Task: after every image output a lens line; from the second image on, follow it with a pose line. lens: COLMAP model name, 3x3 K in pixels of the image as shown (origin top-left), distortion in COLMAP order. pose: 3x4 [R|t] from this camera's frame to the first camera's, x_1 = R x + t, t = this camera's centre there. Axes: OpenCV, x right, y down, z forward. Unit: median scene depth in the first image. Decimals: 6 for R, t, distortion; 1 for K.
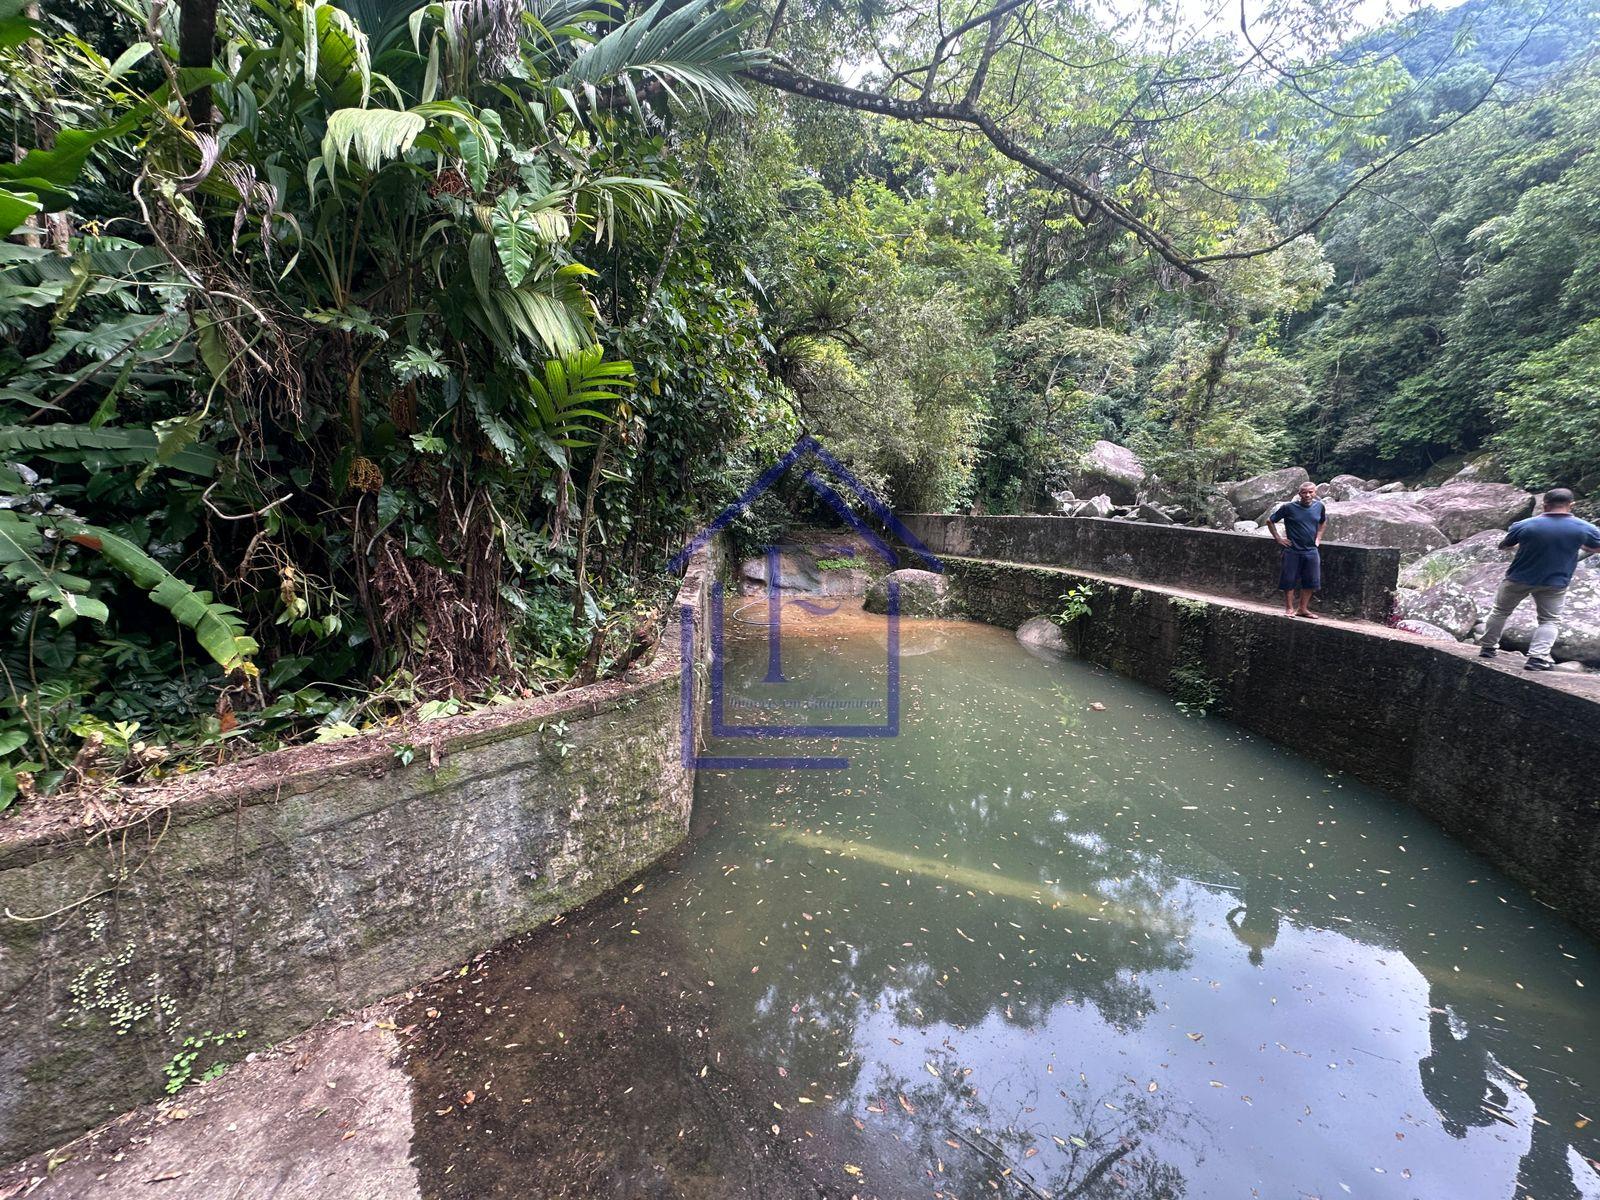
lens RADIAL K [[640.0, 0, 798.7], [0, 640.0, 600.3], [0, 0, 1]] dist [-0.003574, 0.000478]
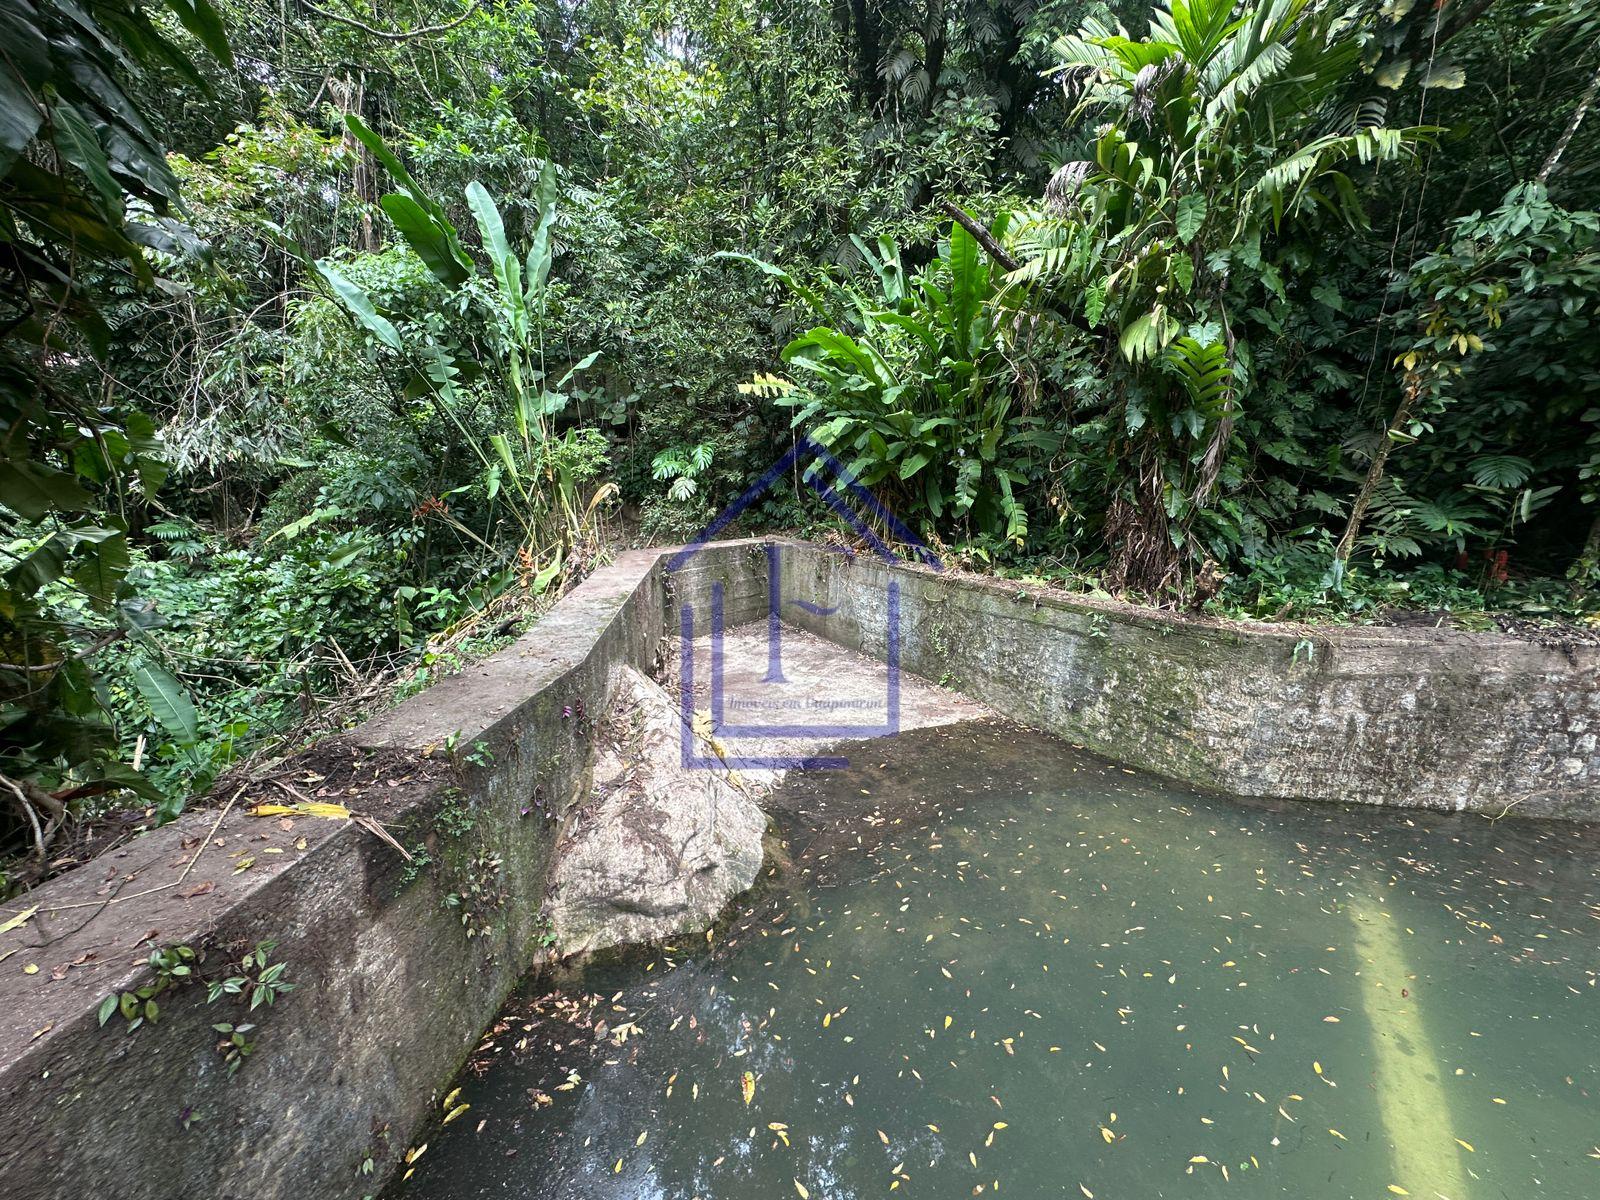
lens RADIAL K [[640.0, 0, 802.9], [0, 640.0, 602.8], [0, 0, 1]] dist [-0.003574, 0.000478]
pose [[-0.233557, 0.198523, -0.951861, 0.540499], [-0.159748, 0.957799, 0.238959, -0.034946], [0.959131, 0.207869, -0.191987, 0.291664]]
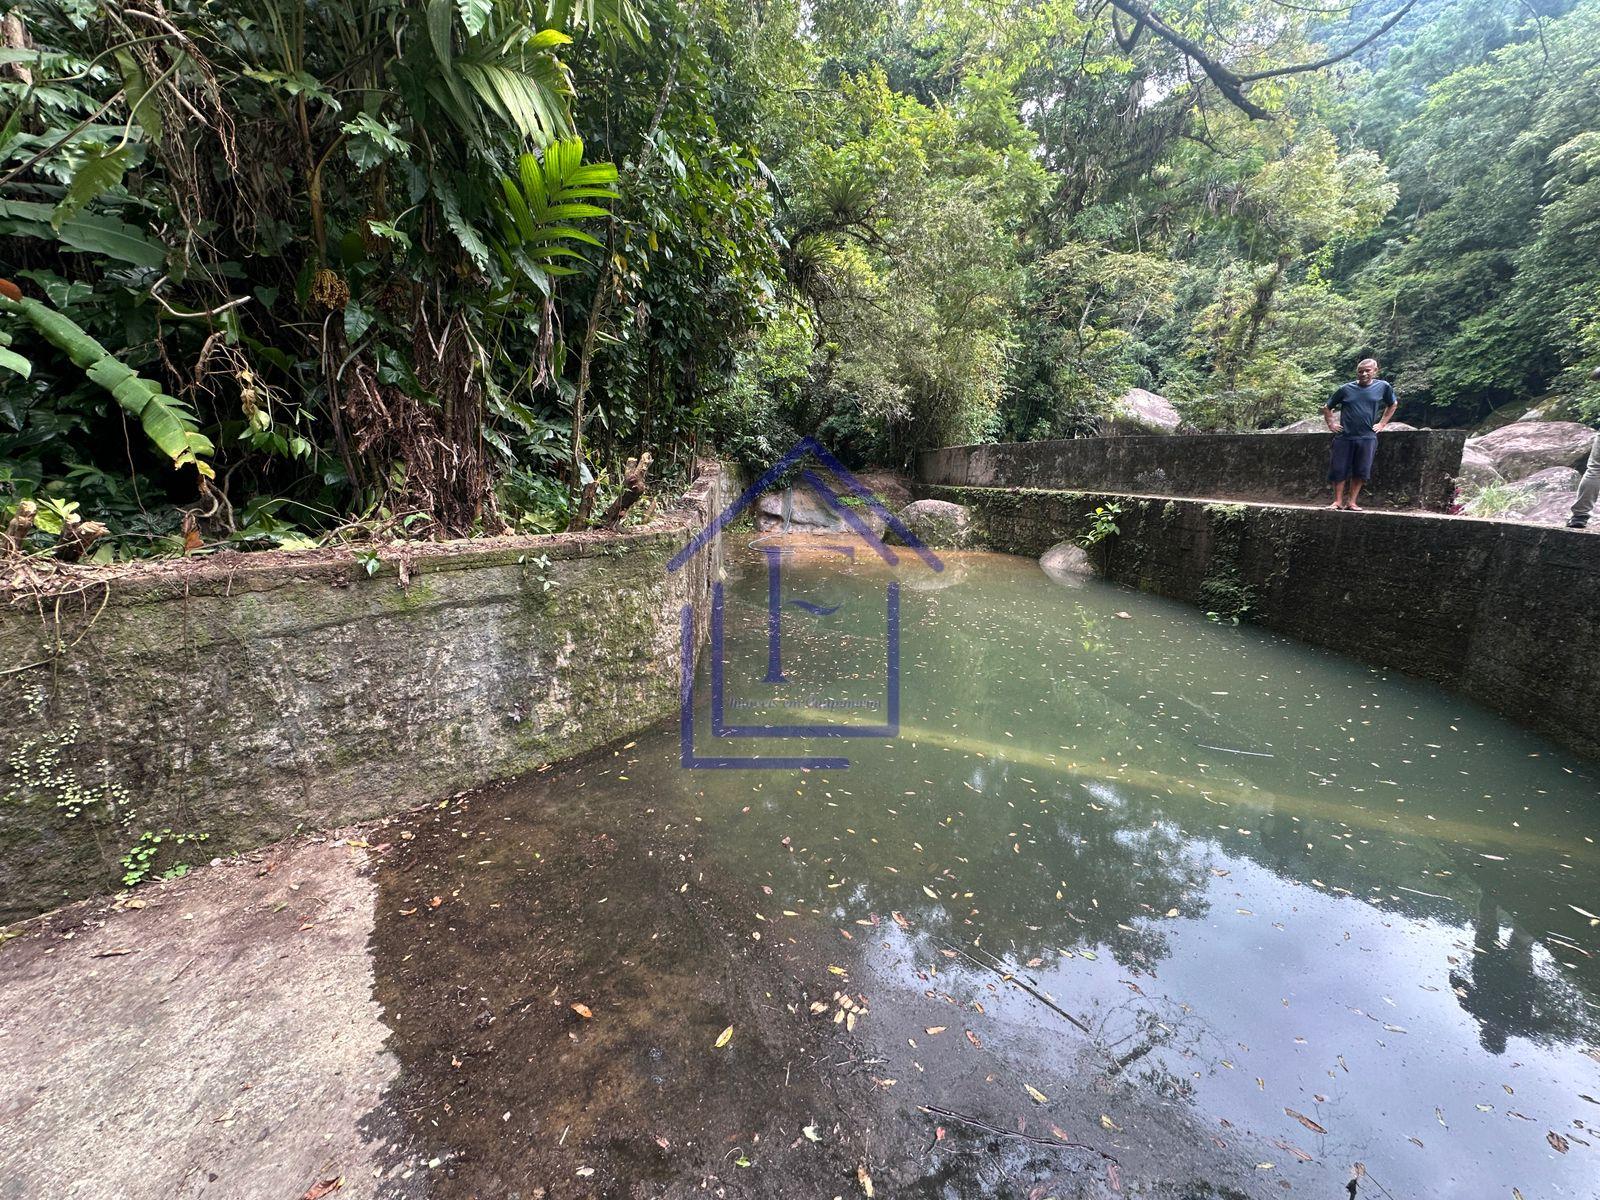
lens RADIAL K [[640.0, 0, 798.5], [0, 640.0, 600.3], [0, 0, 1]] dist [-0.003574, 0.000478]
pose [[0.999362, 0.008866, -0.034588, 0.017056], [-0.006833, 0.998266, 0.058467, 0.092268], [0.035046, -0.058194, 0.997690, 0.033514]]
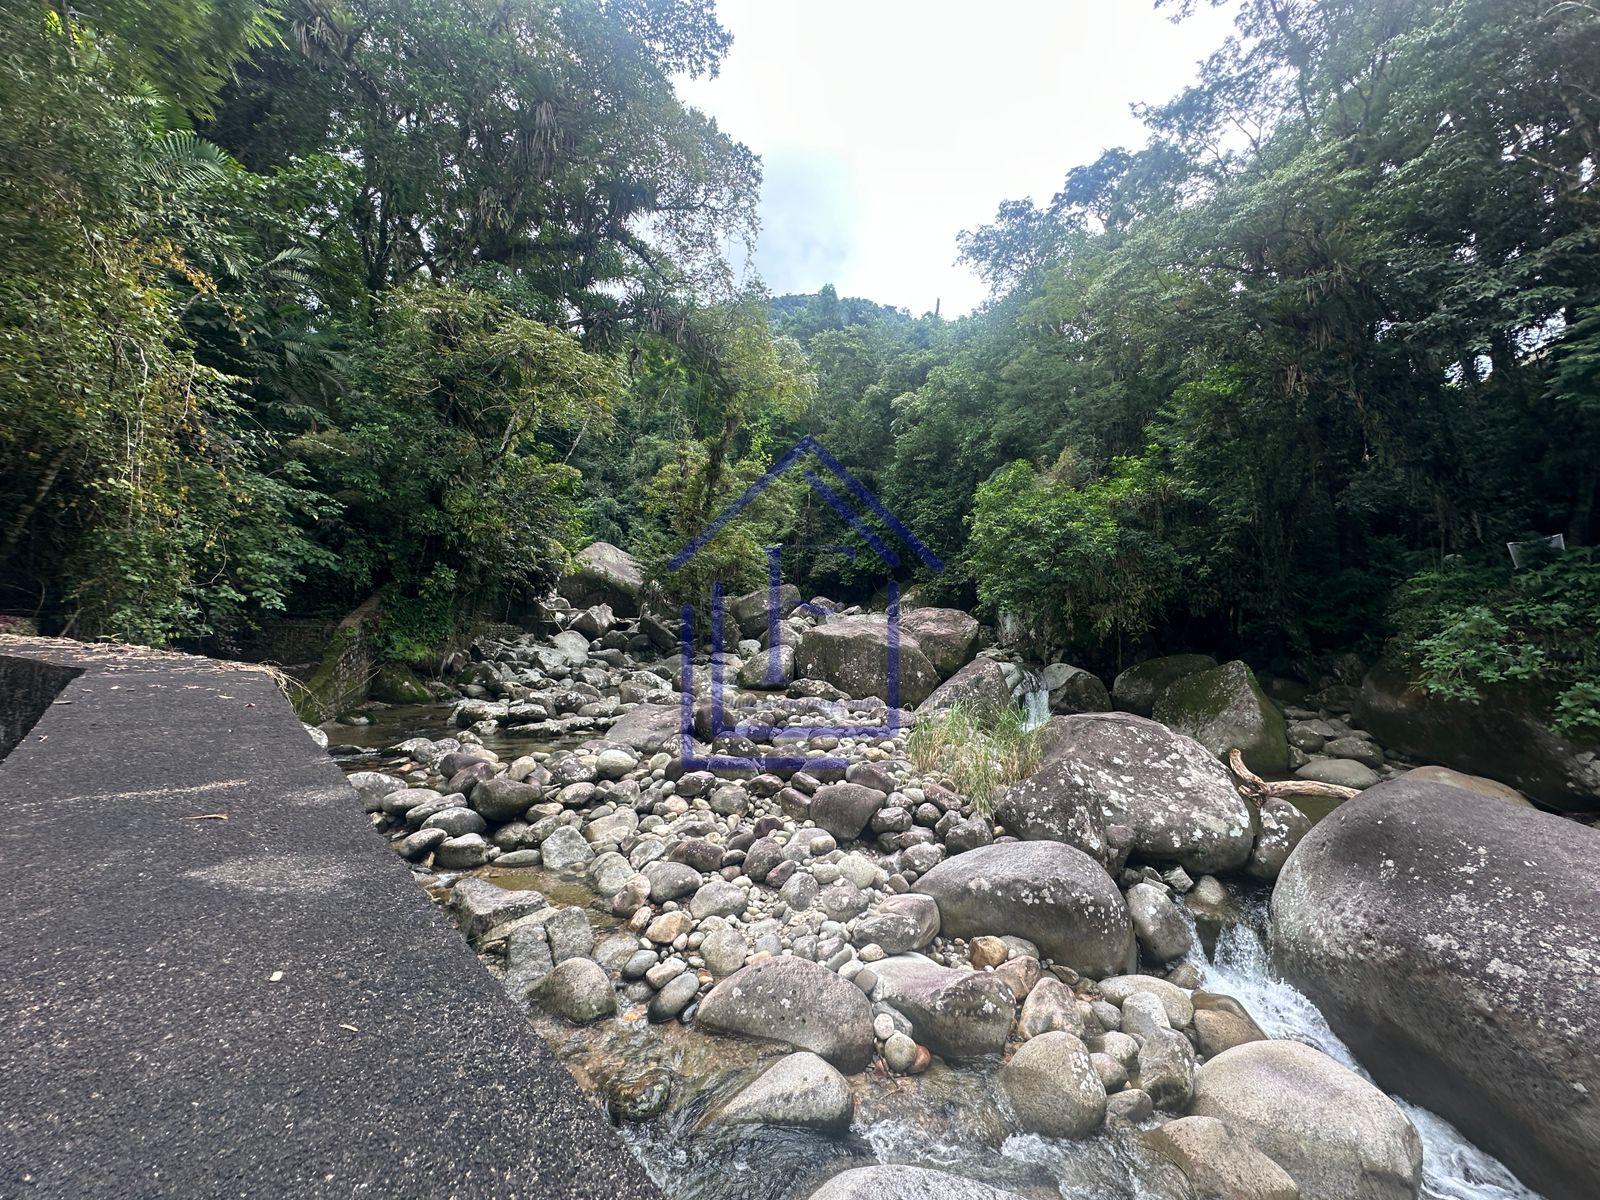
lens RADIAL K [[640.0, 0, 806.7], [0, 640.0, 598.8], [0, 0, 1]] dist [-0.003574, 0.000478]
pose [[0.754062, 0.055933, 0.654417, 0.713937], [0.057736, 0.986866, -0.150874, -0.170431], [-0.654261, 0.151552, 0.740928, 1.146901]]
